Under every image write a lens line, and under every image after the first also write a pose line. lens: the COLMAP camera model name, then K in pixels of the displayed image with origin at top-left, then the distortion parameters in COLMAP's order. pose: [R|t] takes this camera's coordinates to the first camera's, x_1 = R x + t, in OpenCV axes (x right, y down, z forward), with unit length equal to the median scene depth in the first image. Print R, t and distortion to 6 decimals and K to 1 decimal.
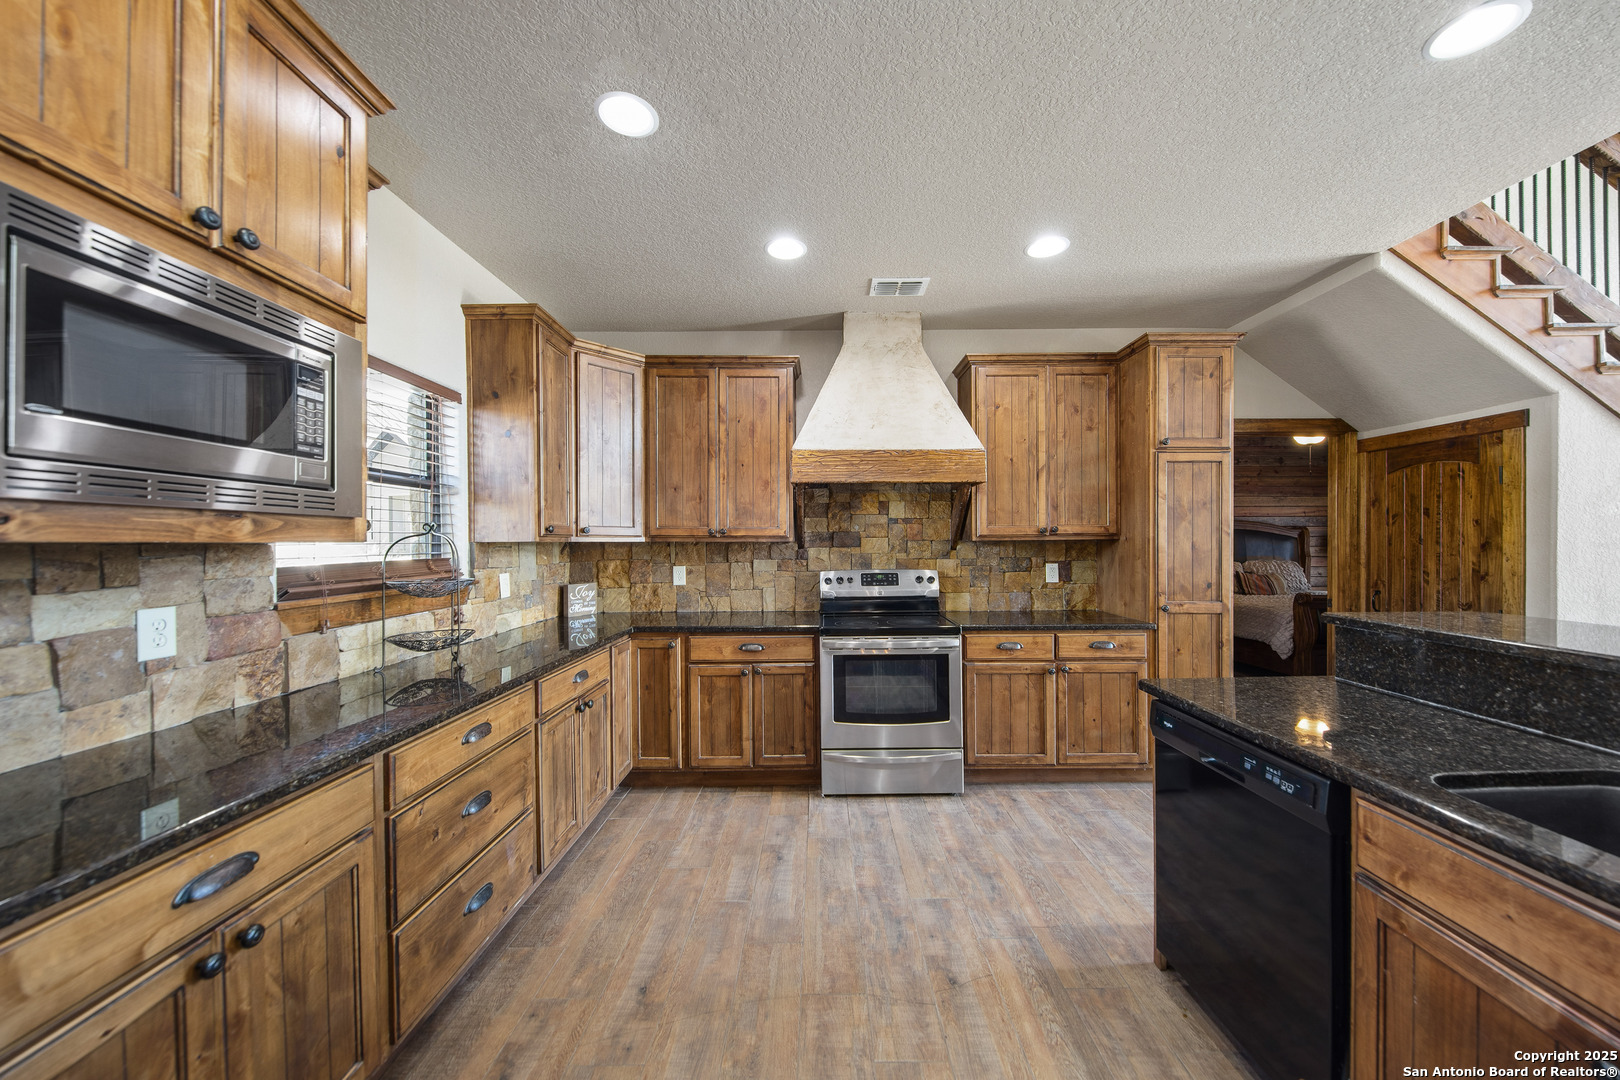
lens RADIAL K [[563.1, 0, 820.7], [0, 563.1, 541.6], [0, 0, 1]] dist [0.001604, -0.004001]
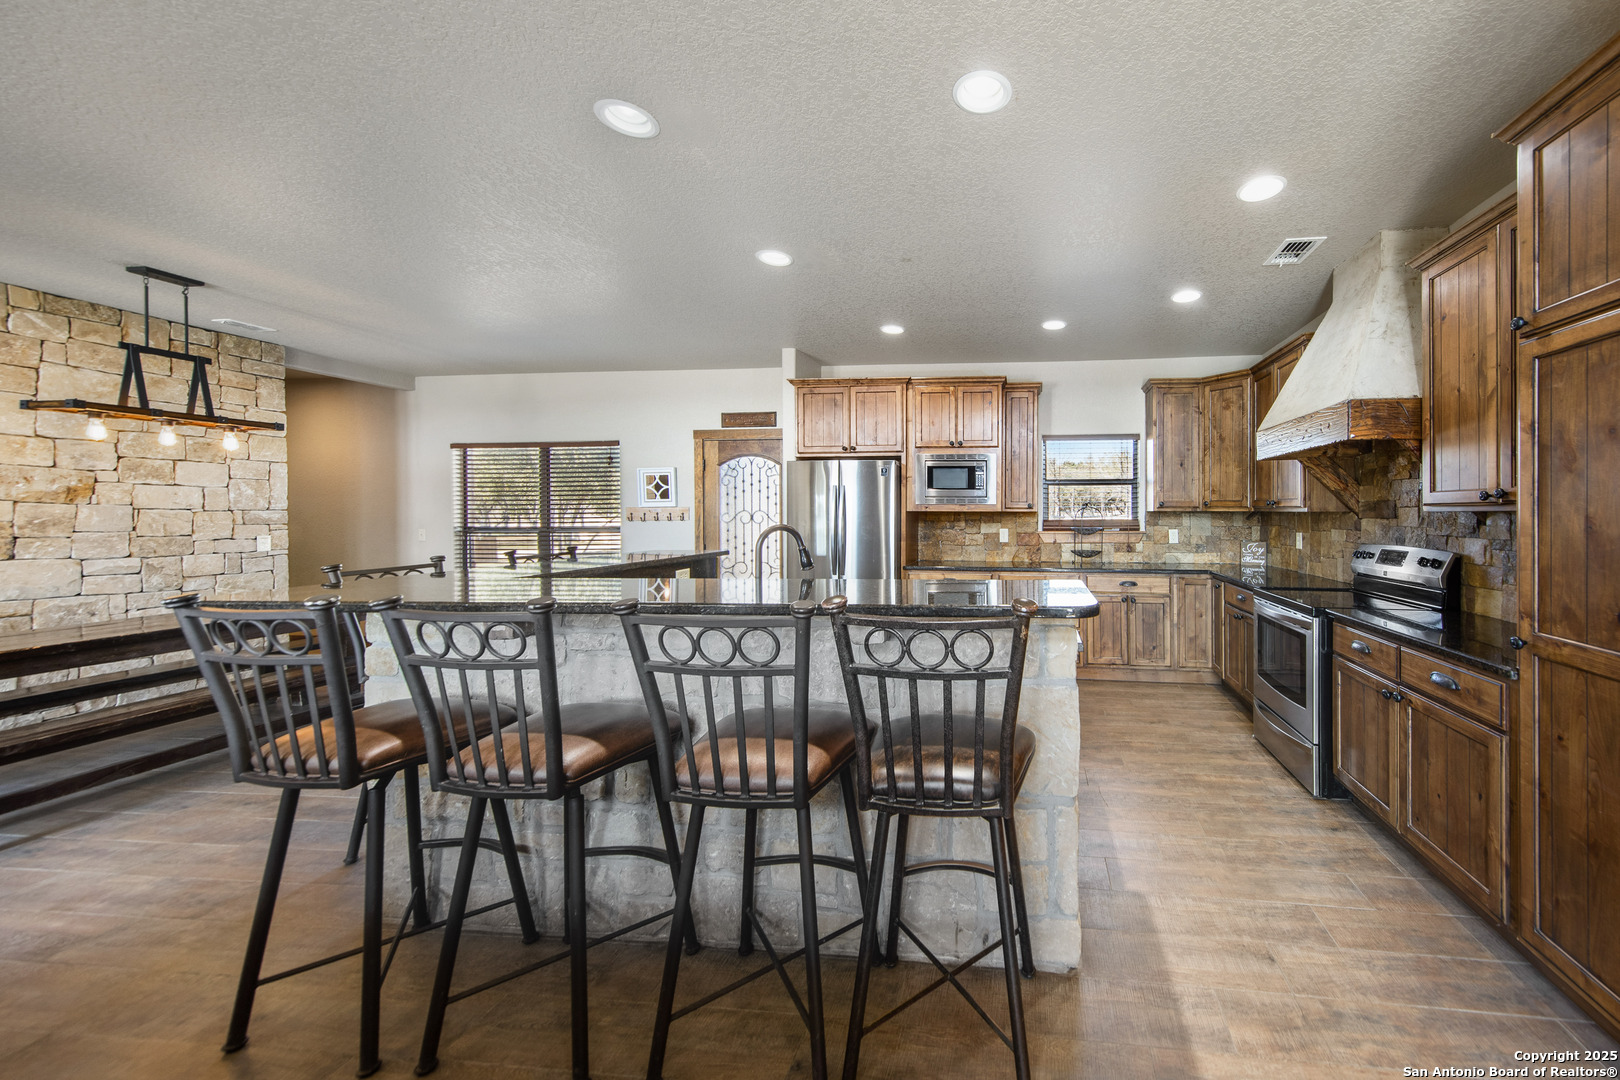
lens RADIAL K [[580.0, 0, 981.6], [0, 580.0, 515.3], [0, 0, 1]] dist [0.023304, -0.000108]
pose [[-0.101077, 0.010394, -0.994824, 1.198373], [0.000392, 0.999946, 0.010407, -0.005404], [0.994879, 0.000662, -0.101076, 0.558551]]
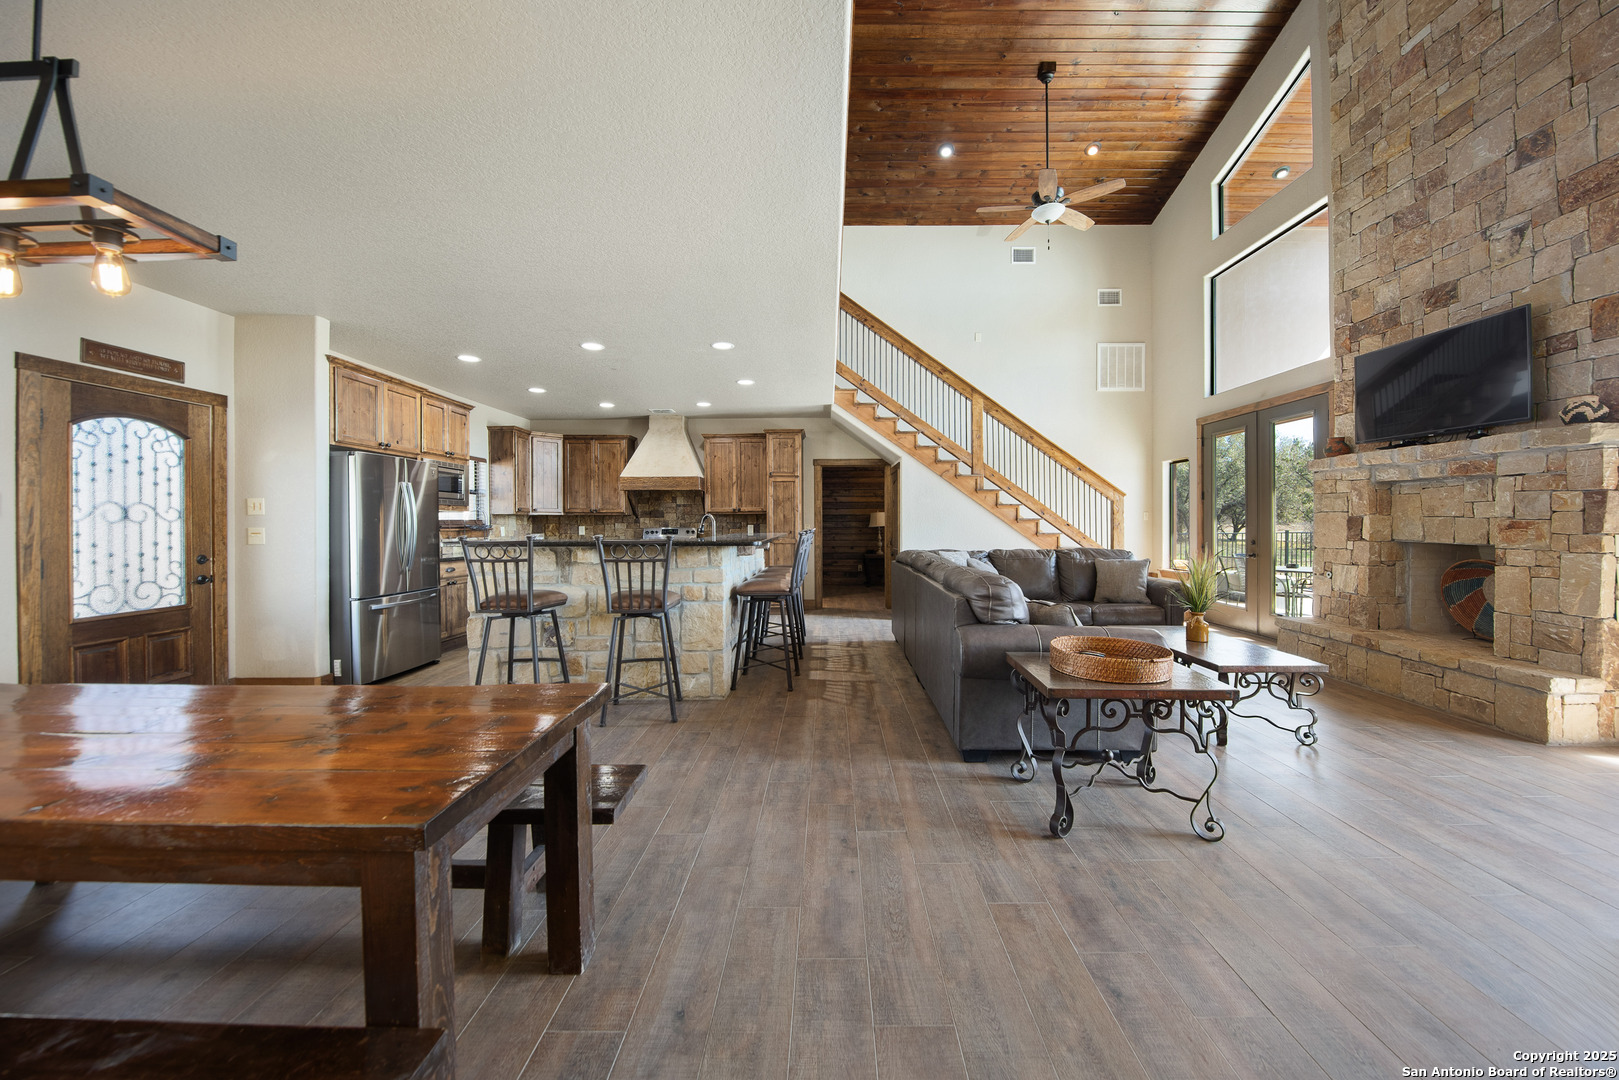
lens RADIAL K [[570.2, 0, 825.2], [0, 570.2, 523.9], [0, 0, 1]] dist [-0.000066, -0.005293]
pose [[0.999935, -0.000862, -0.011410, 0.868016], [0.000852, 0.999999, -0.000886, 0.044528], [0.011411, 0.000877, 0.999935, -1.461308]]
